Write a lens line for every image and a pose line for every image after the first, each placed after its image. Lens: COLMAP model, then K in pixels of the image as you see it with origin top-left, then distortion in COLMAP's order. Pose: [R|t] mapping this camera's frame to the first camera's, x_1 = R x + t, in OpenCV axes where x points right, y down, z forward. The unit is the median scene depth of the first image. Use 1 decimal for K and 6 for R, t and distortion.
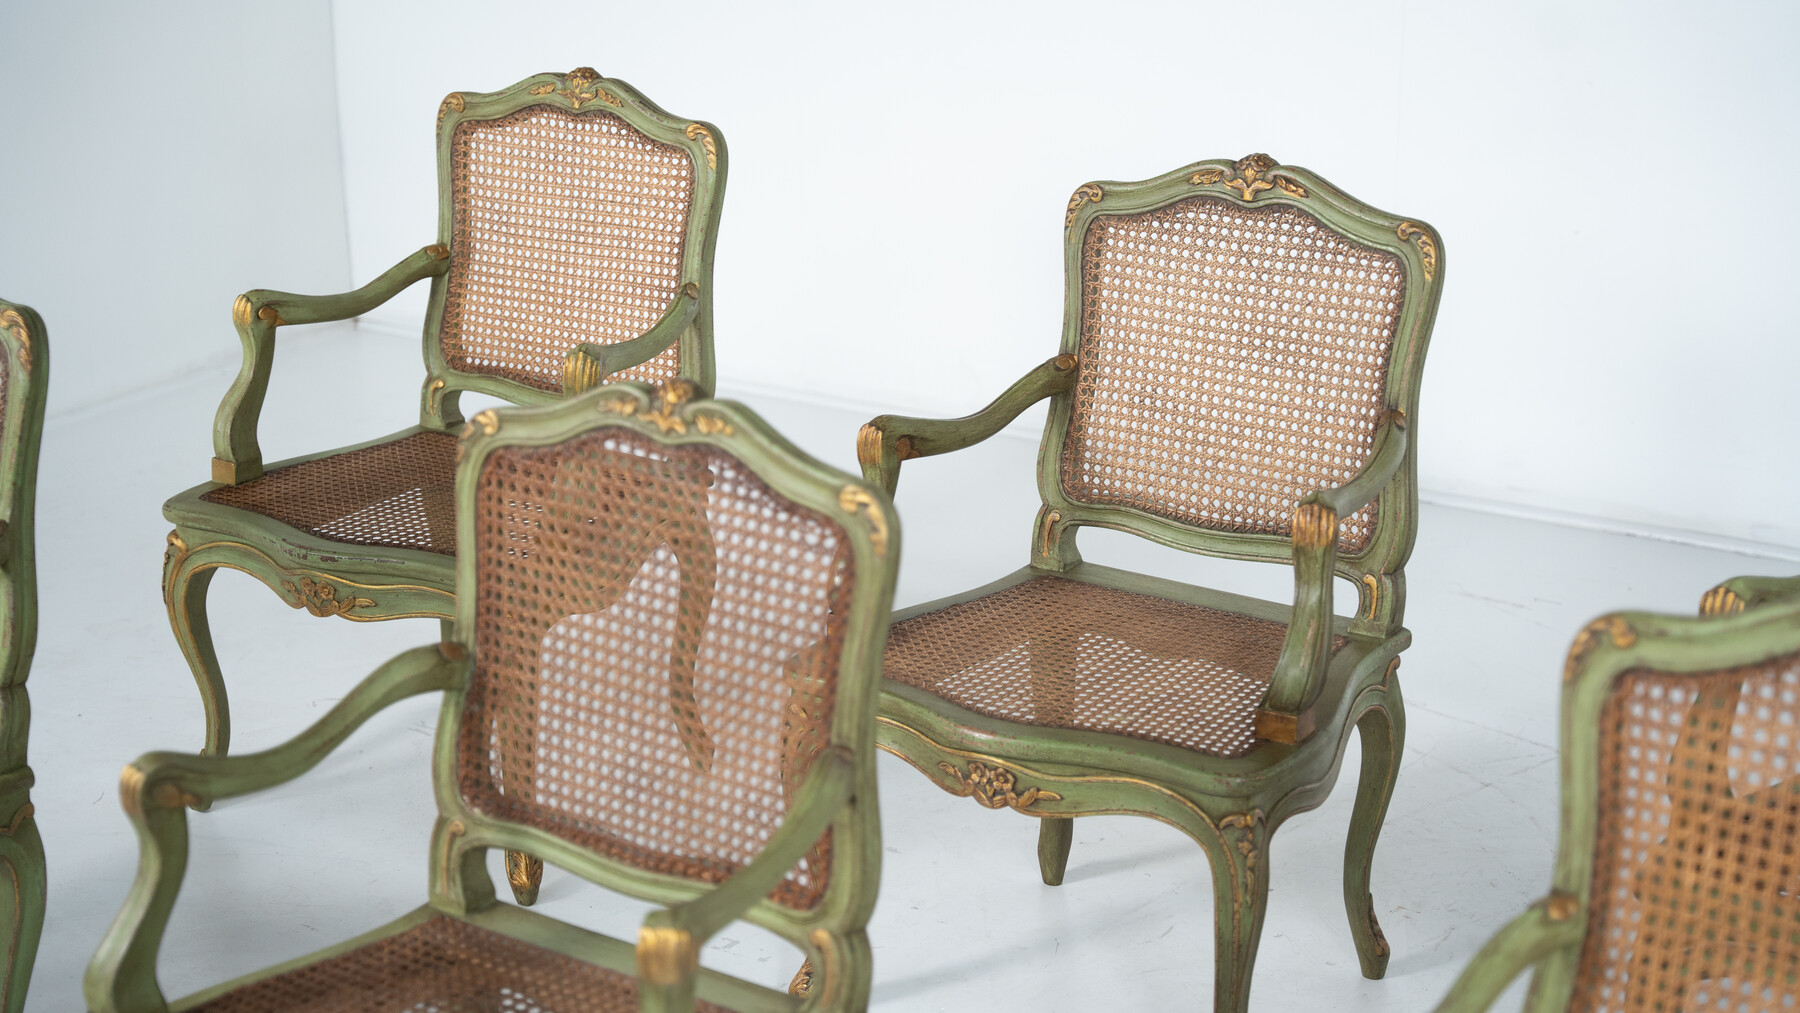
lens RADIAL K [[3126.4, 0, 854.5], [0, 3126.4, 514.0], [0, 0, 1]] dist [0.238440, 0.000000]
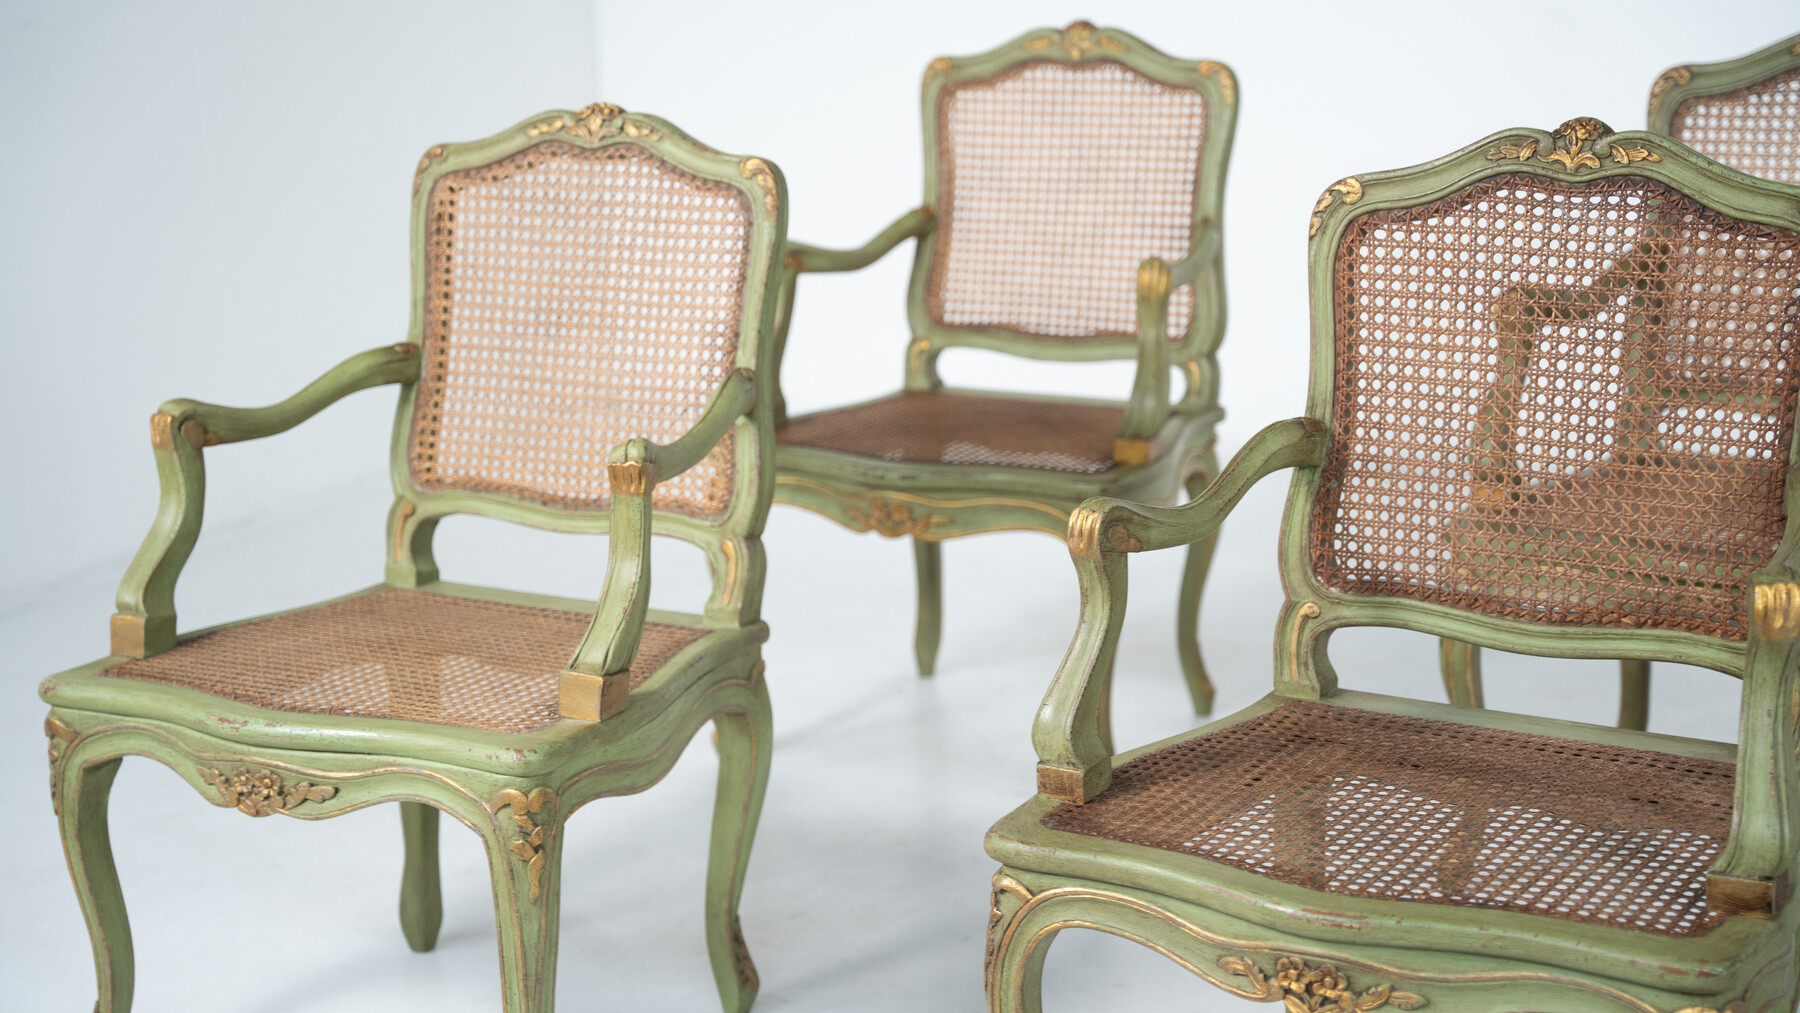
lens RADIAL K [[3010.2, 0, 884.9], [0, 3010.2, 521.9], [0, 0, 1]] dist [0.220536, 0.000000]
pose [[0.996766, -0.032944, 0.073302, -0.265756], [0.039233, 0.995516, -0.086079, 0.120236], [-0.070138, 0.088677, 0.993588, 0.049403]]
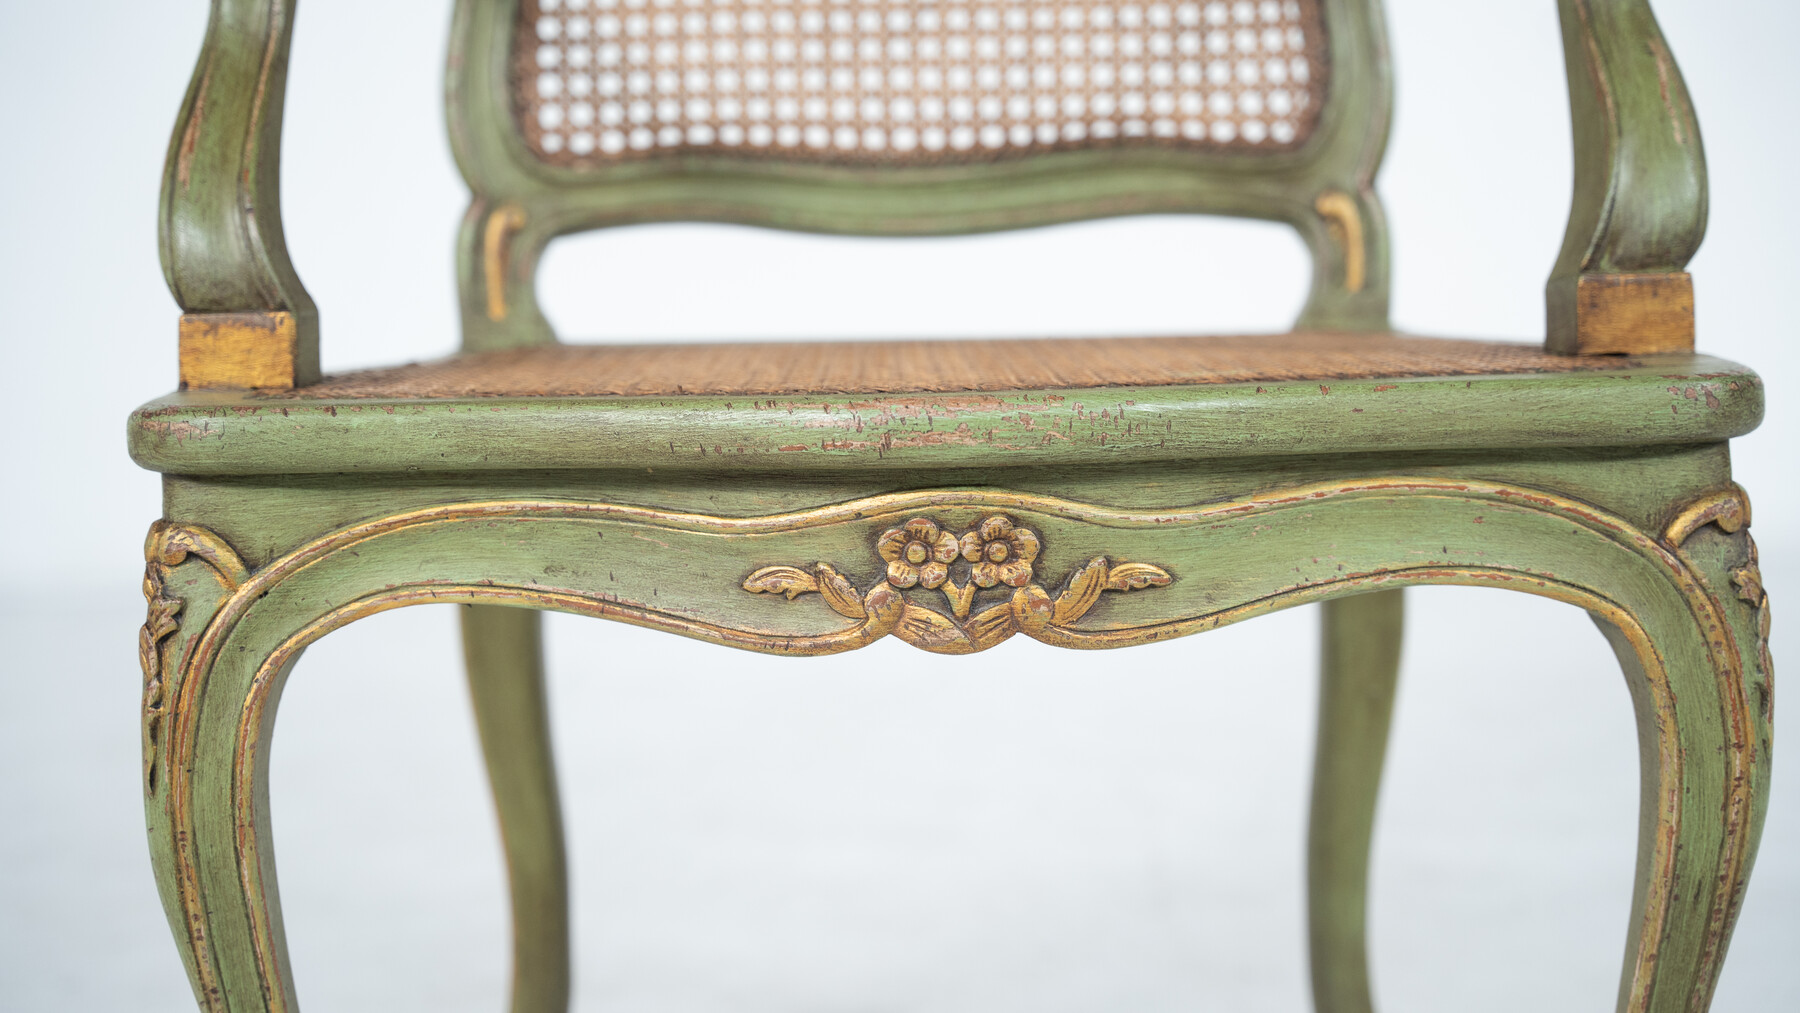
lens RADIAL K [[3126.4, 0, 915.1], [0, 3126.4, 517.0], [0, 0, 1]] dist [0.238440, 0.000000]
pose [[0.812150, -0.059789, 0.580377, -0.146570], [0.187160, 0.968864, -0.162092, 0.124740], [-0.552615, 0.240267, 0.798053, 0.678994]]
